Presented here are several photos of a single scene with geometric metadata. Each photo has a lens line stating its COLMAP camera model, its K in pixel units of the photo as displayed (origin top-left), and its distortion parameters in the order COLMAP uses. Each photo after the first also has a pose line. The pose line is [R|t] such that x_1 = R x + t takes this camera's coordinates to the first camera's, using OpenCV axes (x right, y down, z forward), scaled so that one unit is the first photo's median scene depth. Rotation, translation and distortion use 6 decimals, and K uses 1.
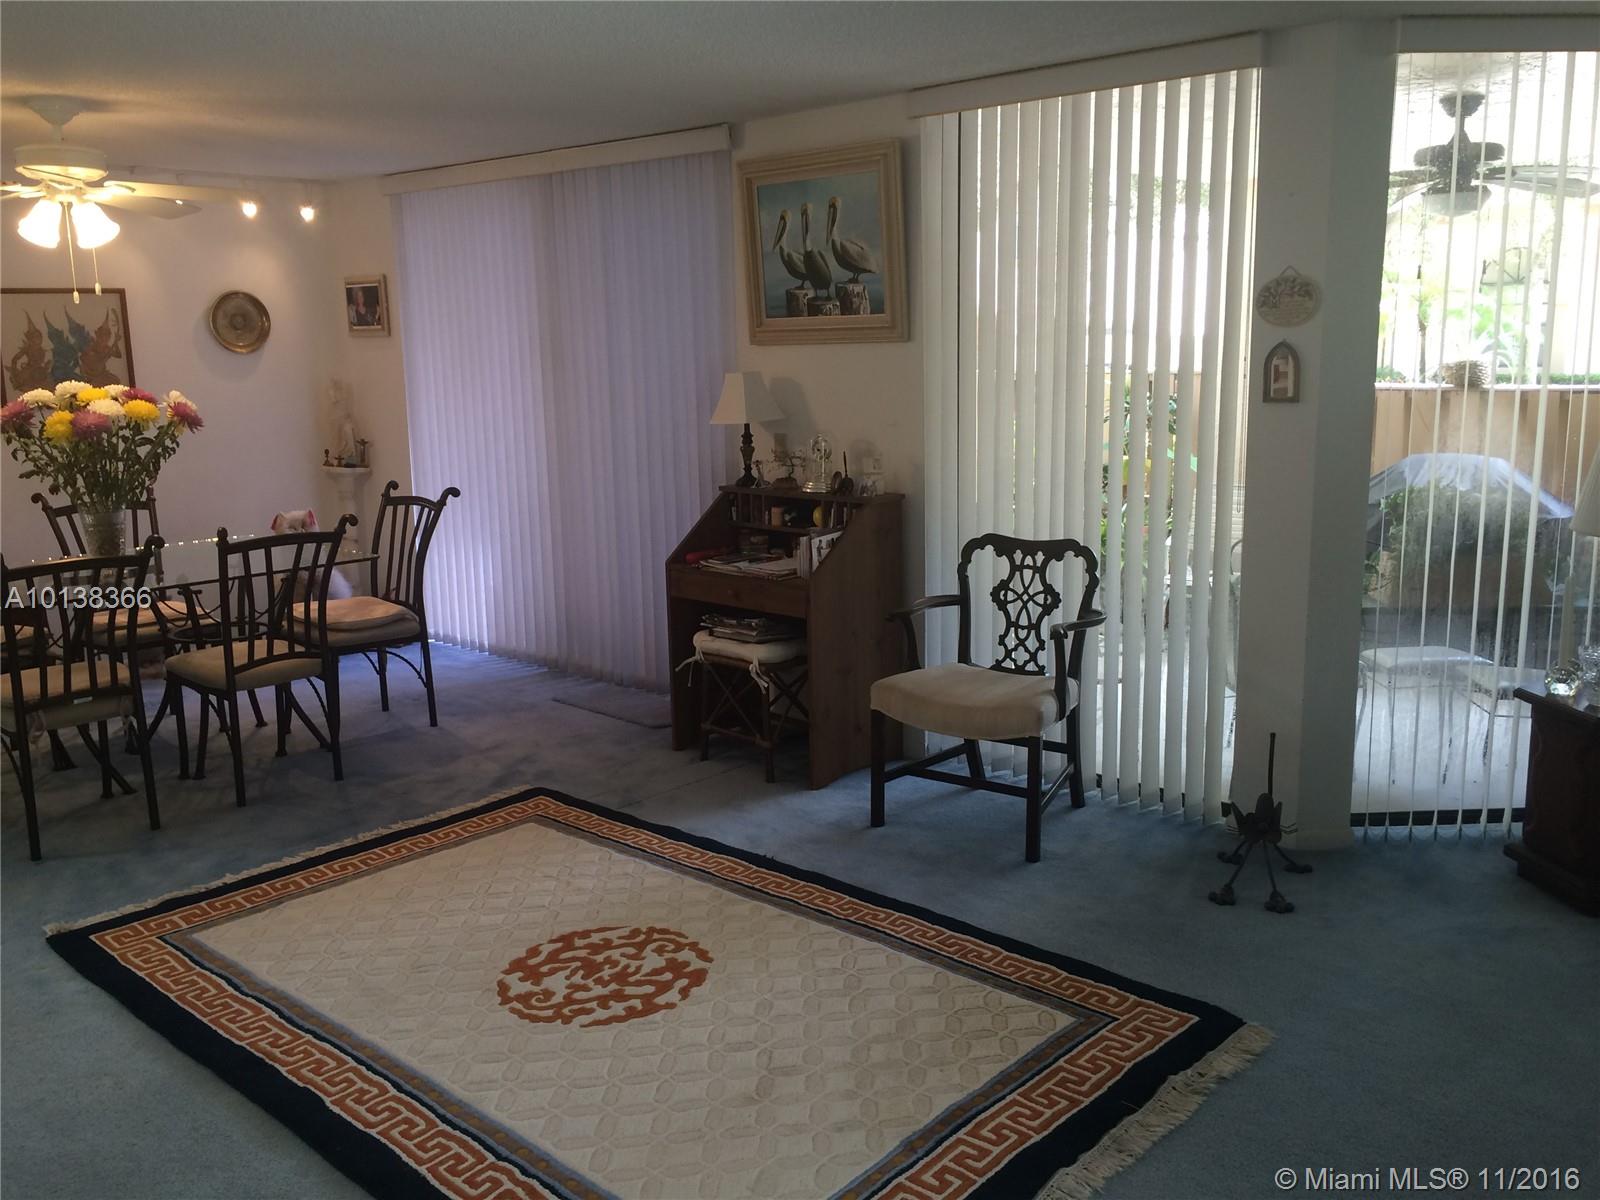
lens RADIAL K [[1365.9, 0, 799.6], [0, 1365.9, 593.7], [0, 0, 1]] dist [0.083354, -0.110320]
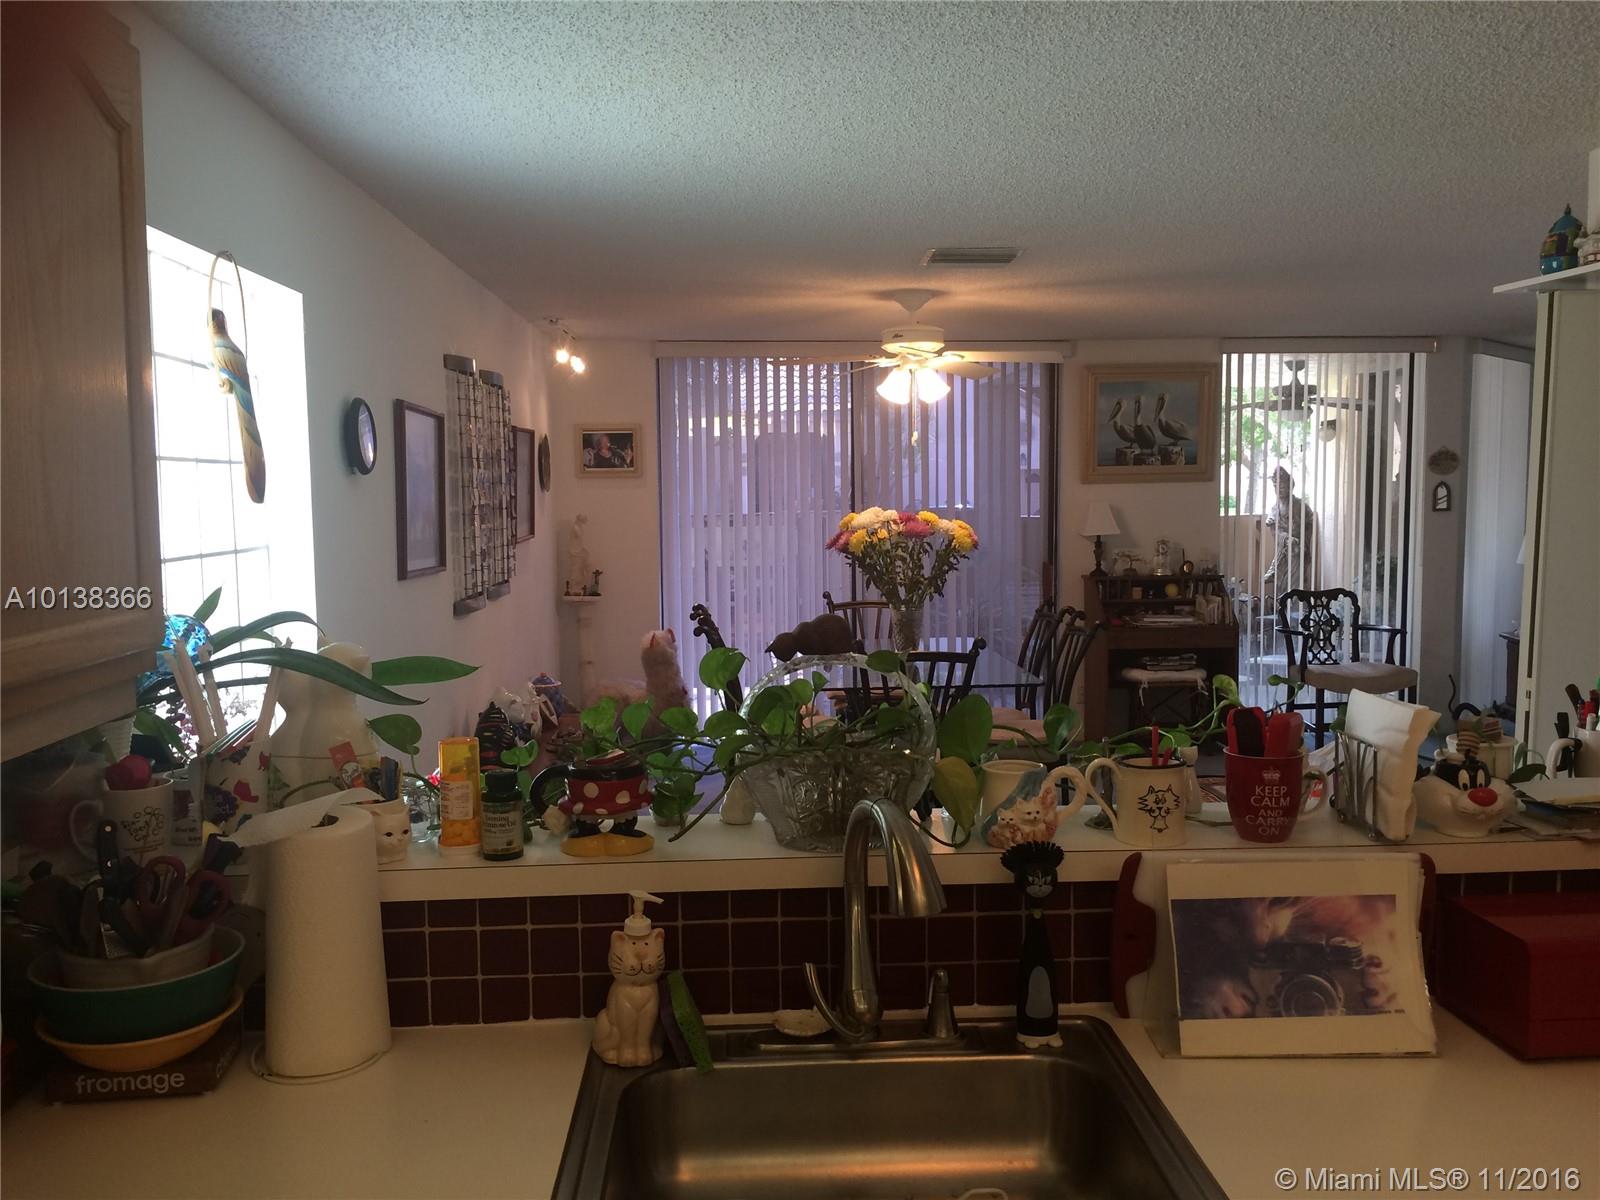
lens RADIAL K [[1368.0, 0, 800.2], [0, 1368.0, 596.2], [0, 0, 1]] dist [0.075744, -0.107408]
pose [[0.707631, -0.045886, 0.705090, -1.535746], [0.126891, 0.989919, -0.062926, -0.004345], [-0.695095, 0.133998, 0.706320, 0.195560]]
